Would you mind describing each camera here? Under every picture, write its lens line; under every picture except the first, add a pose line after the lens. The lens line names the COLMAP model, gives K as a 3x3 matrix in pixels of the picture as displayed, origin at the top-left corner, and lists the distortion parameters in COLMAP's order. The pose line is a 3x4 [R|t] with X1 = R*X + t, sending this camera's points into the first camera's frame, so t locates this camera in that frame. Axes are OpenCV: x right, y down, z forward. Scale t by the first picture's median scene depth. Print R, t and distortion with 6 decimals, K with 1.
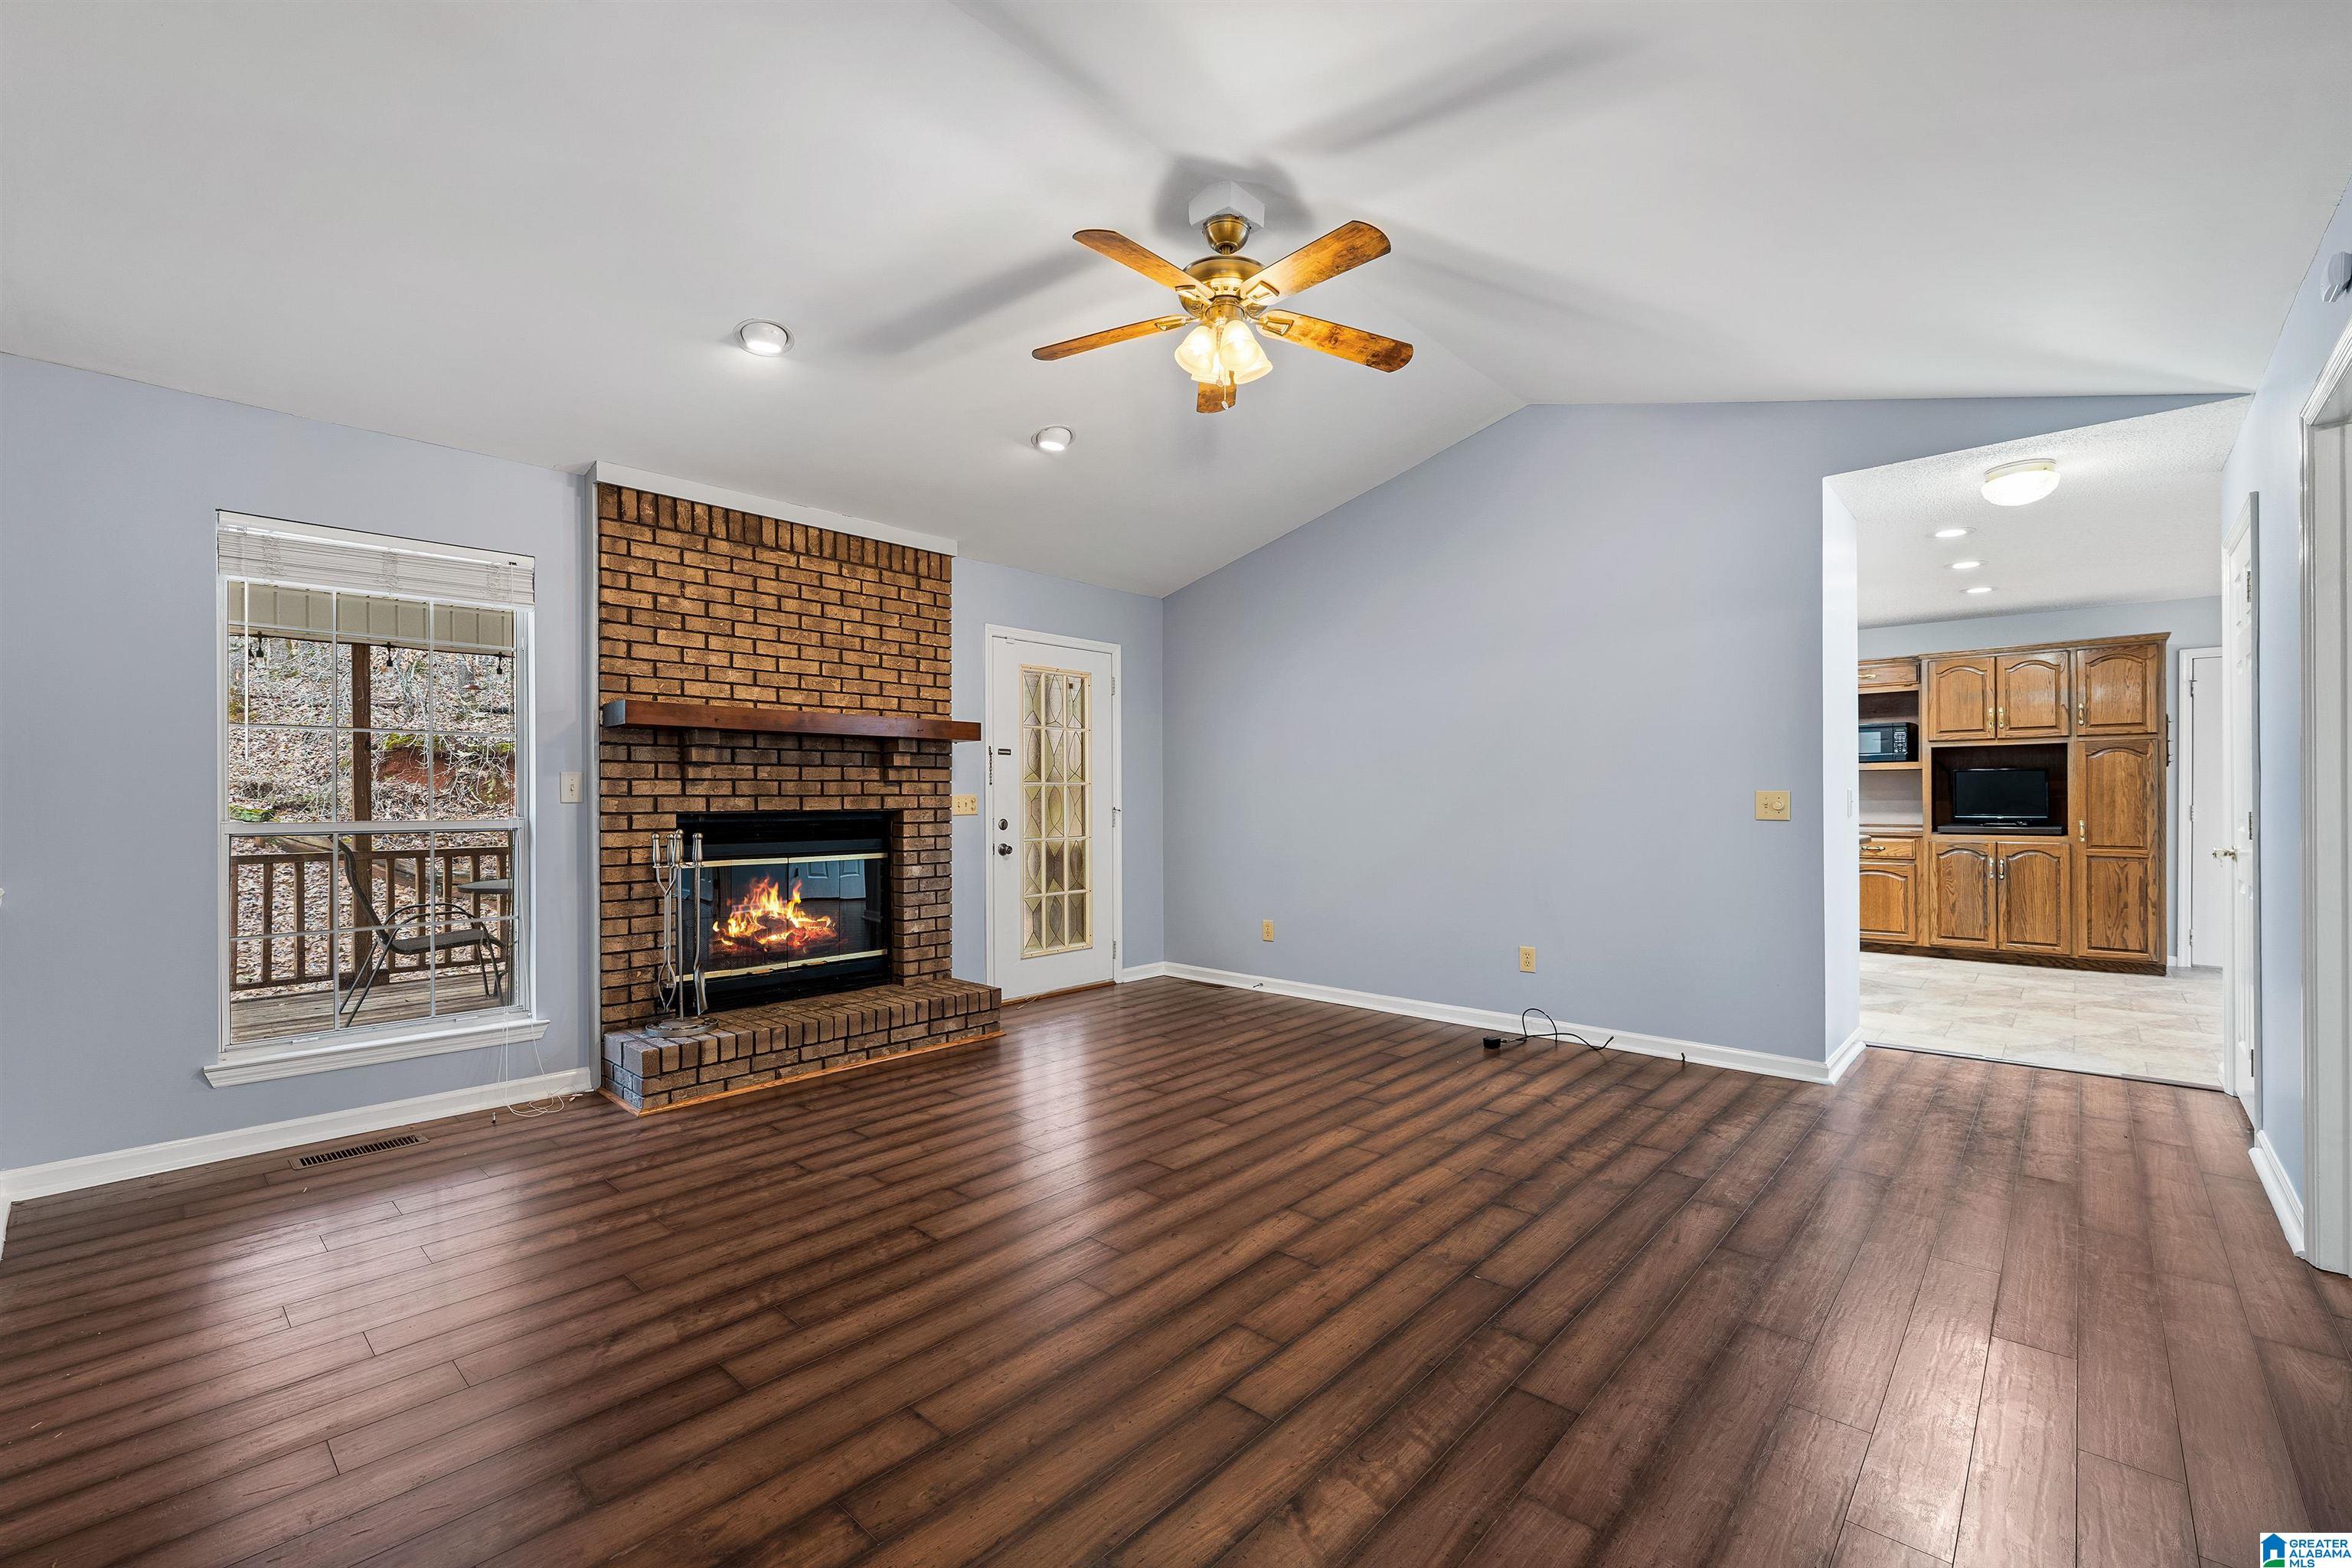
lens RADIAL K [[993.5, 0, 1183.7], [0, 993.5, 798.4], [0, 0, 1]] dist [0.000162, -0.000176]
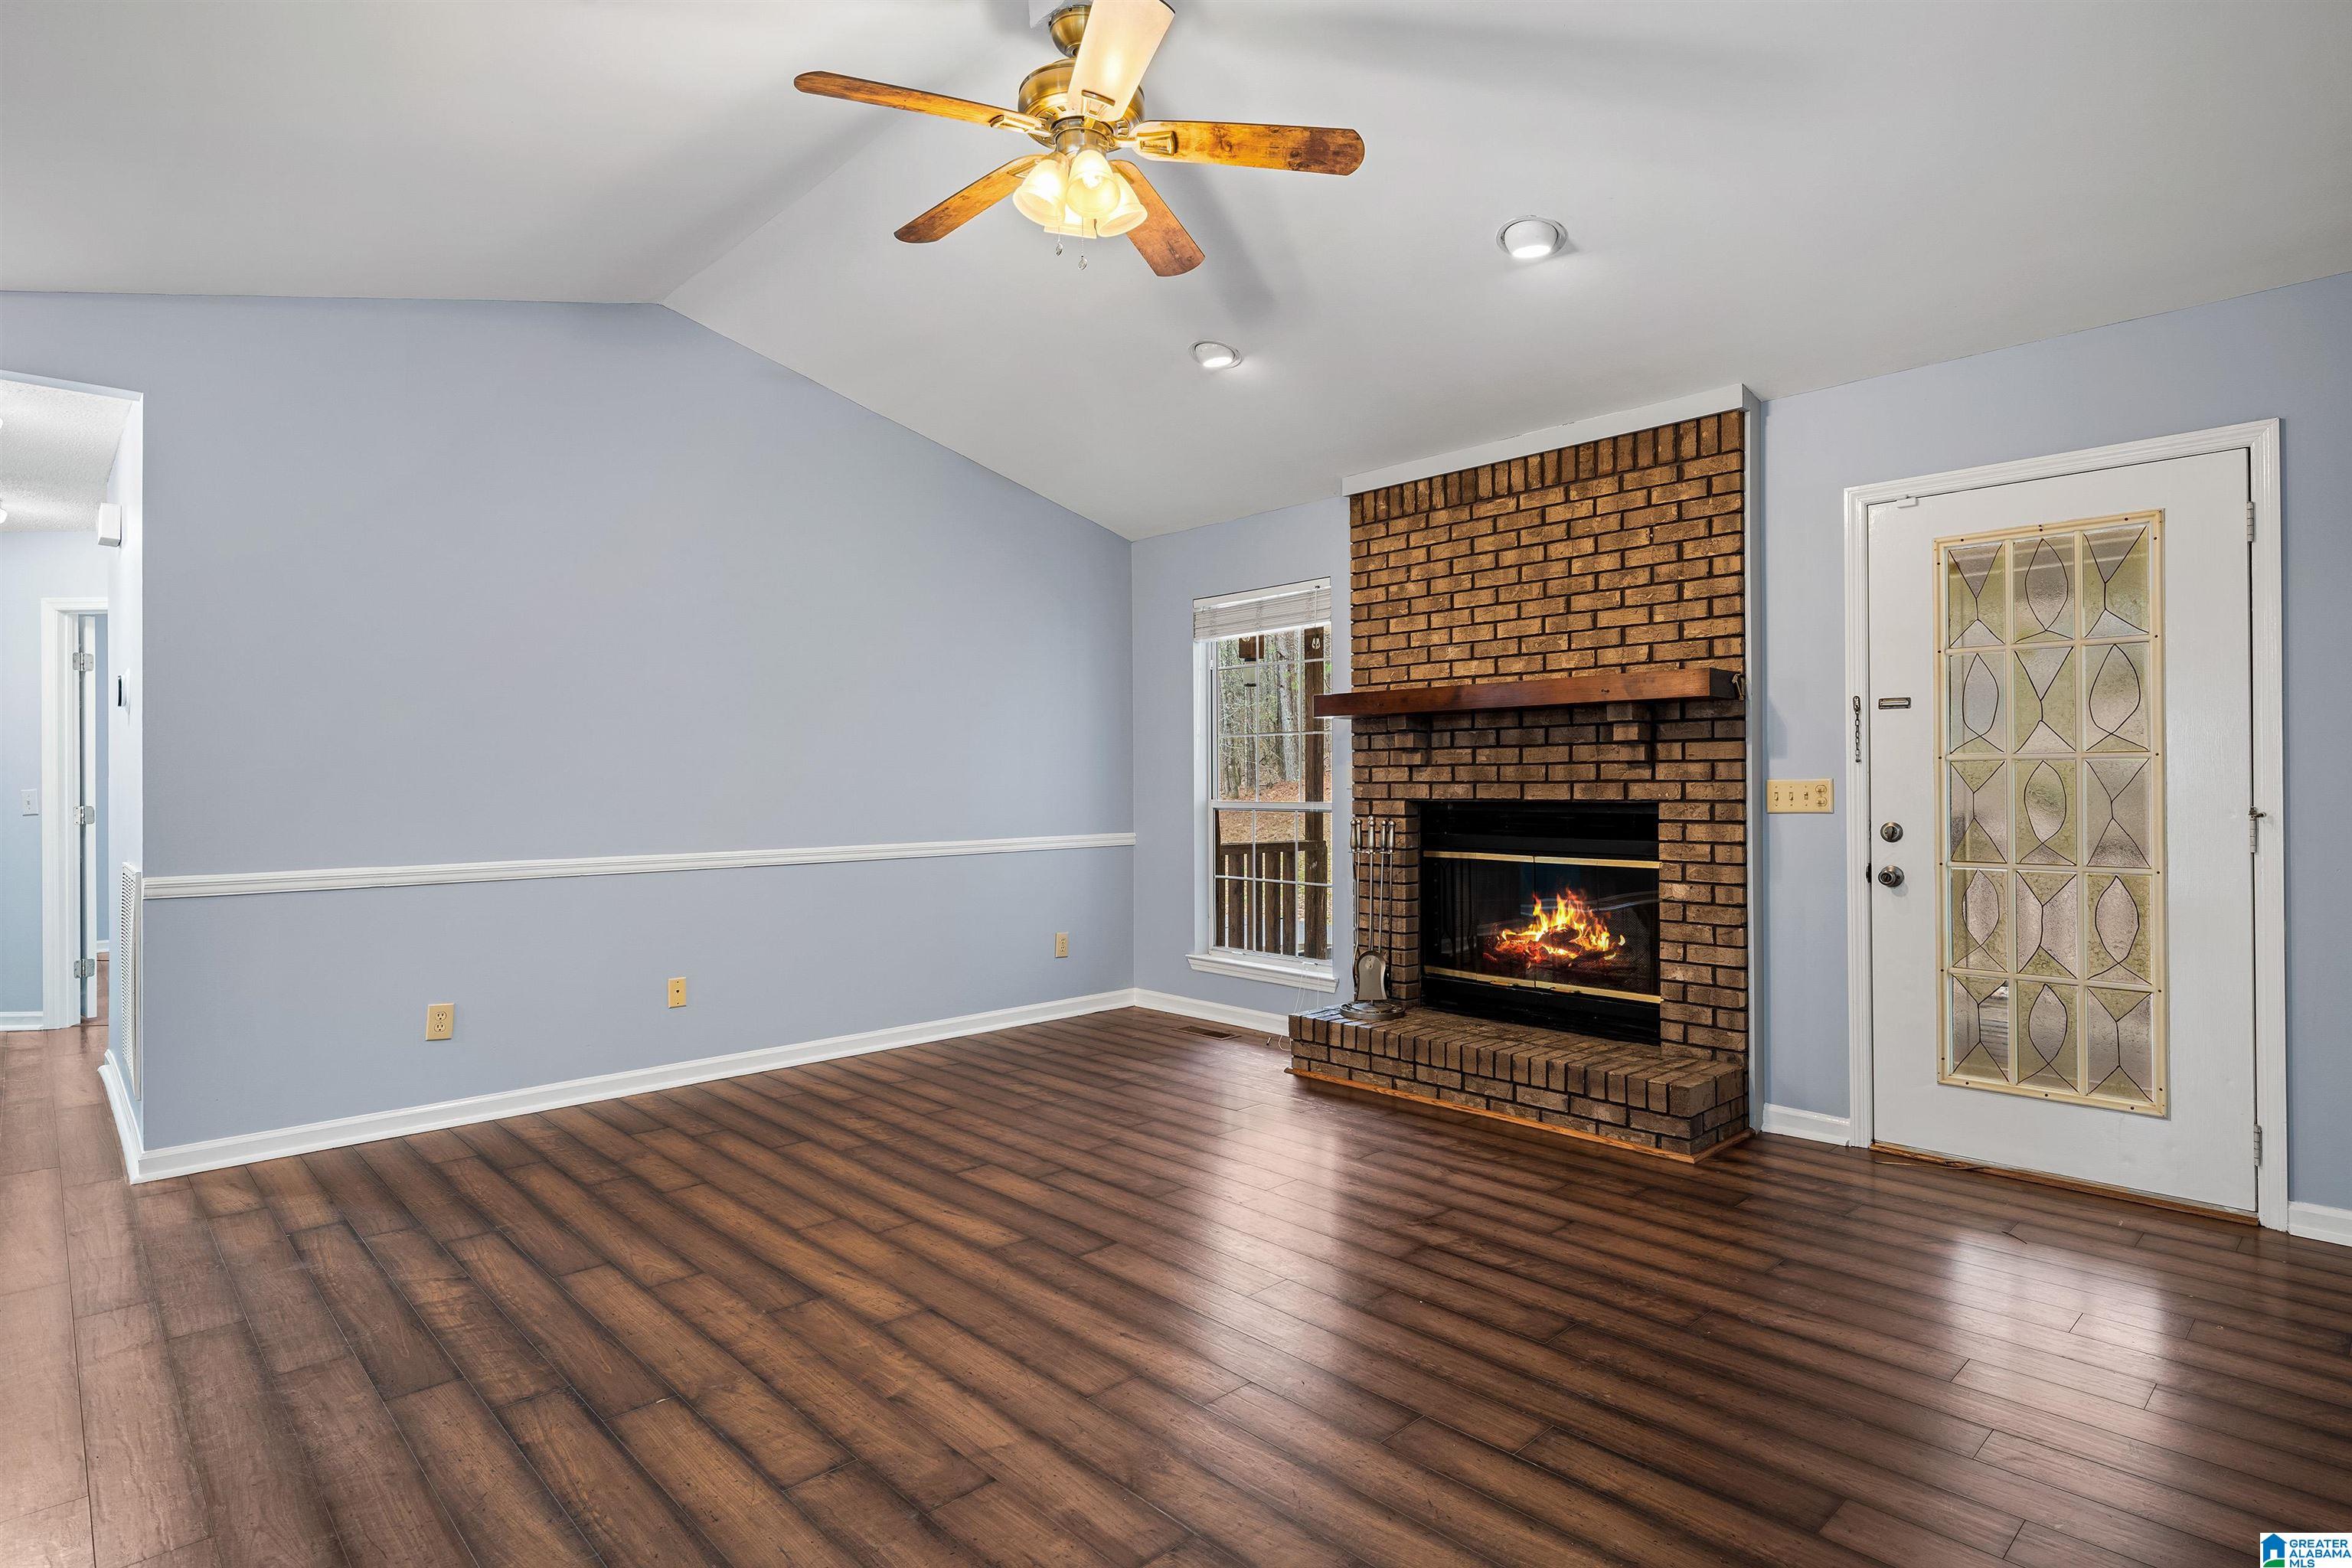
lens RADIAL K [[1212.2, 0, 1178.7], [0, 1212.2, 776.1], [0, 0, 1]] dist [0.004606, 0.000088]
pose [[-0.077584, -0.002120, -0.996984, 0.693692], [0.002550, 0.999994, -0.002324, -0.006535], [0.996983, -0.002723, -0.077578, 0.839629]]
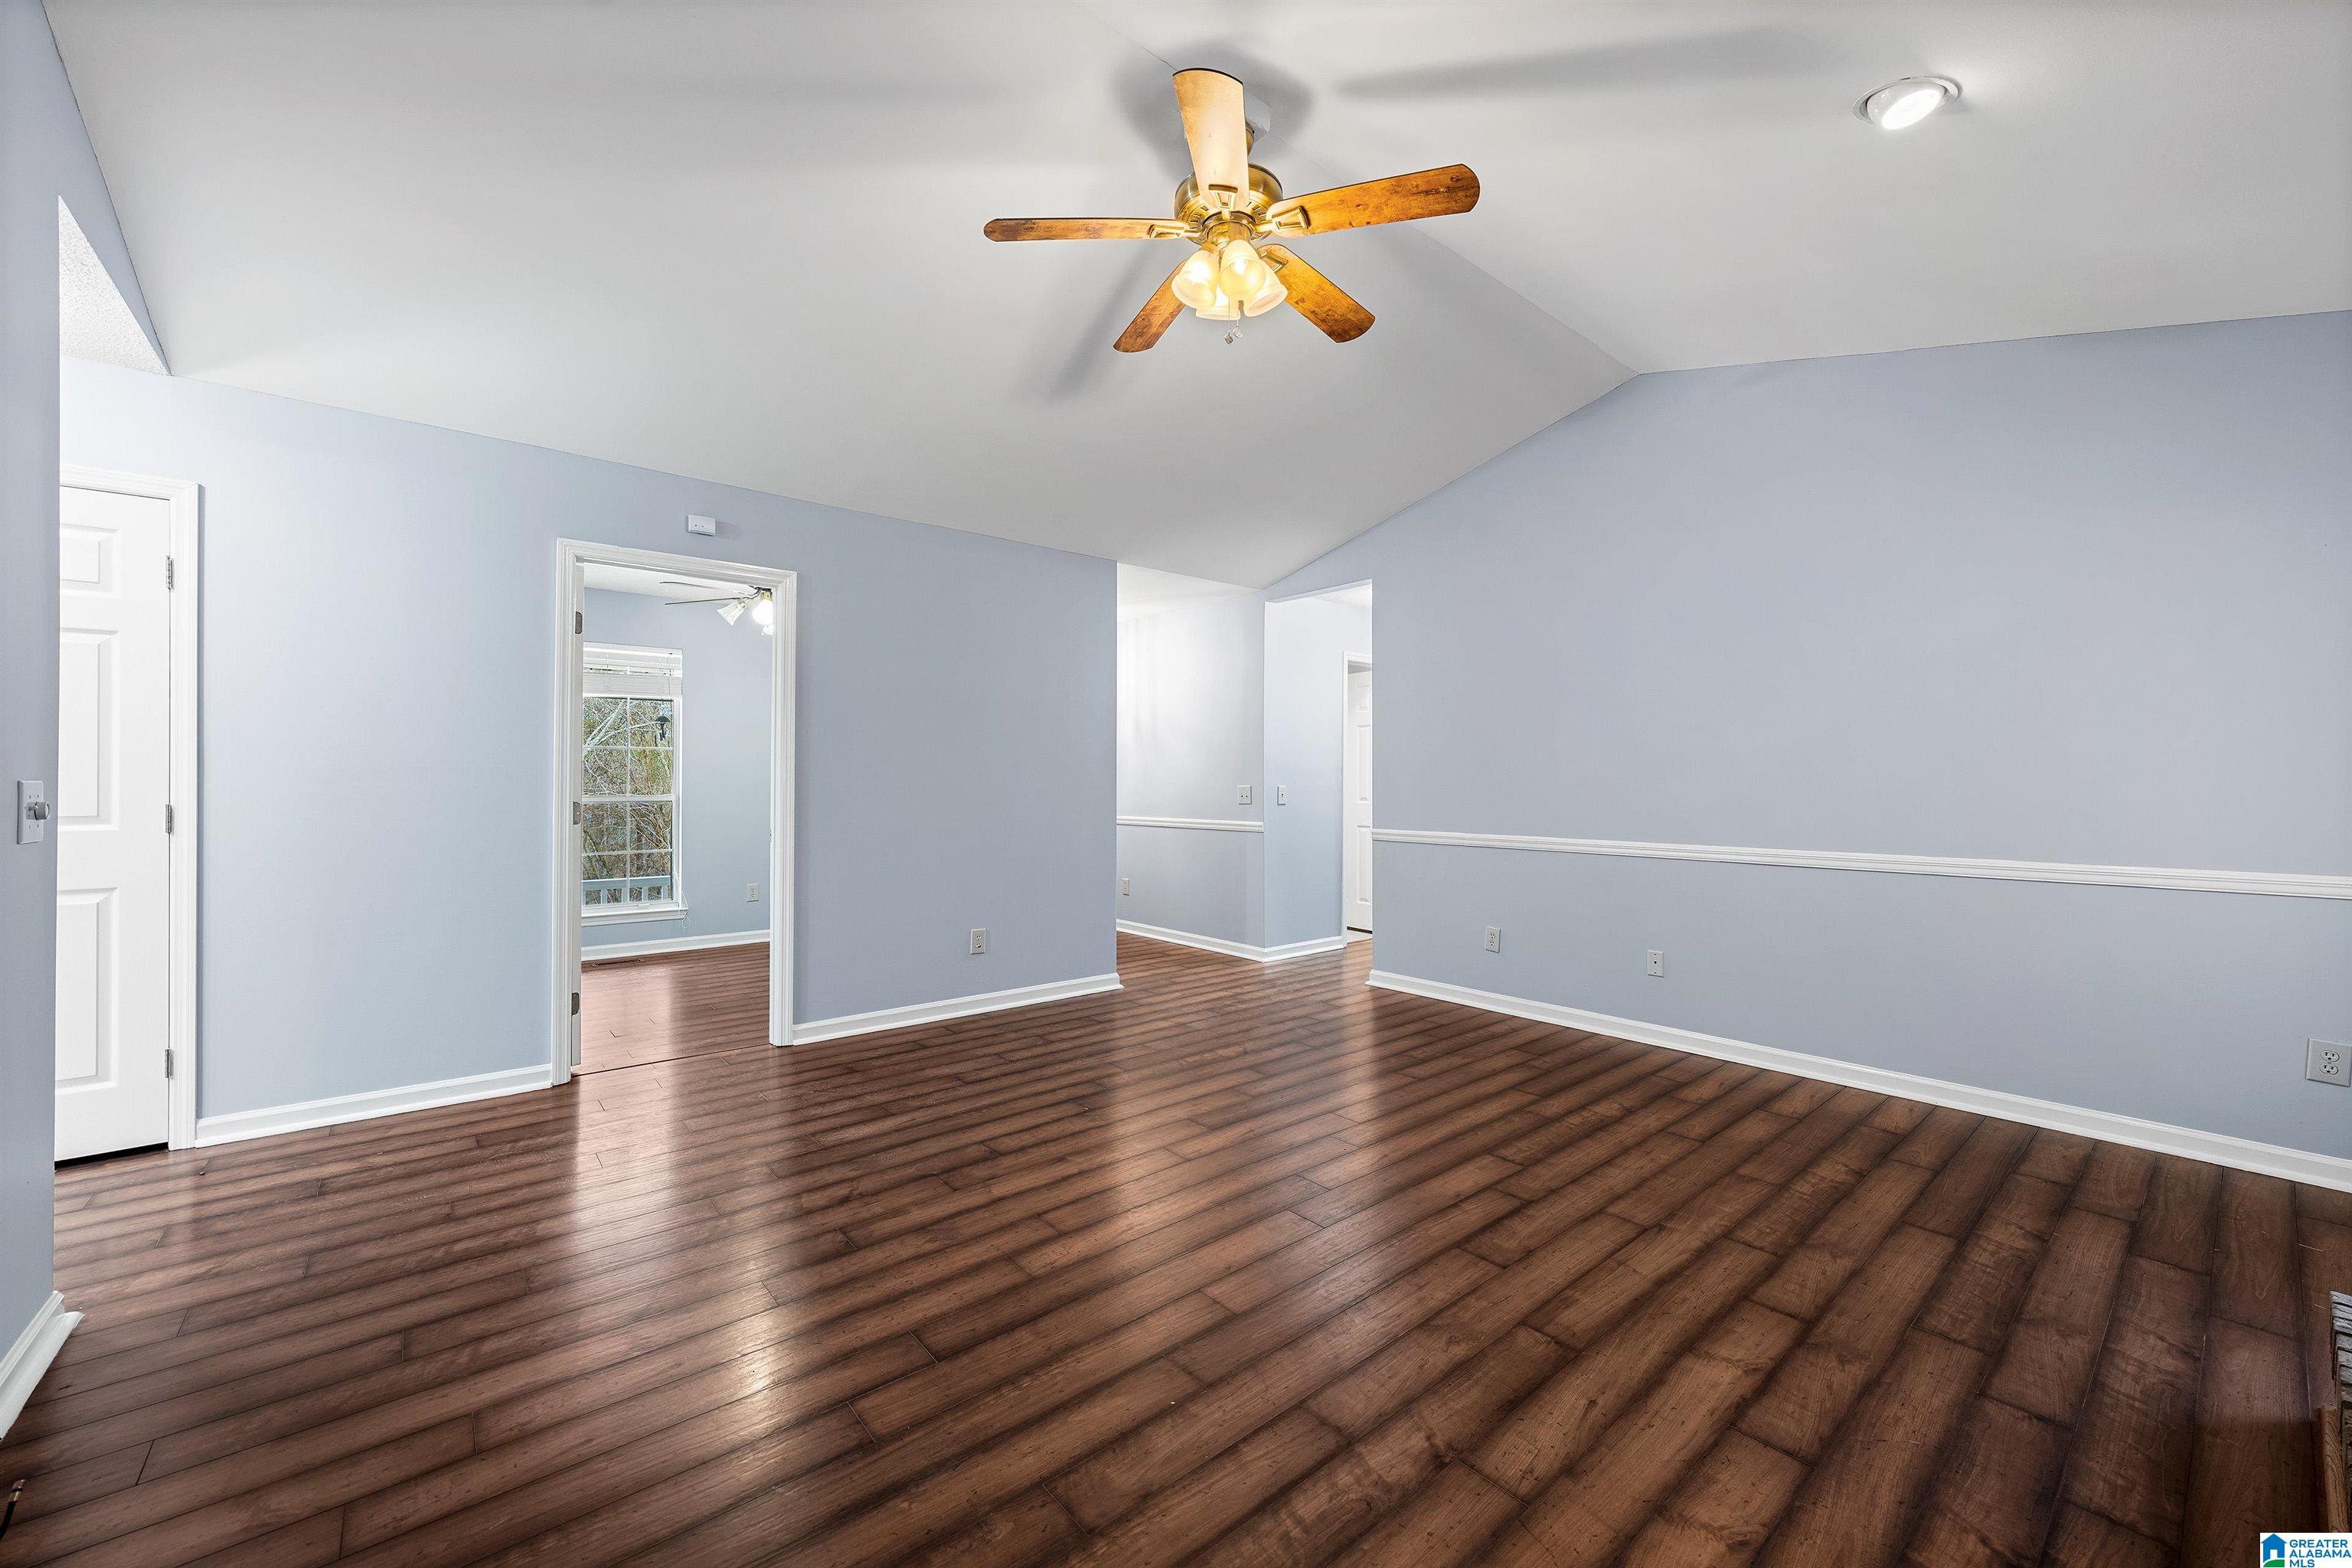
lens RADIAL K [[916.7, 0, 1177.9], [0, 916.7, 778.3], [0, 0, 1]] dist [-0.000317, -0.000037]
pose [[-0.989950, 0.001450, 0.141408, -0.020231], [0.001638, 0.999998, 0.001206, -0.008991], [-0.141406, 0.001426, -0.989951, 1.323440]]
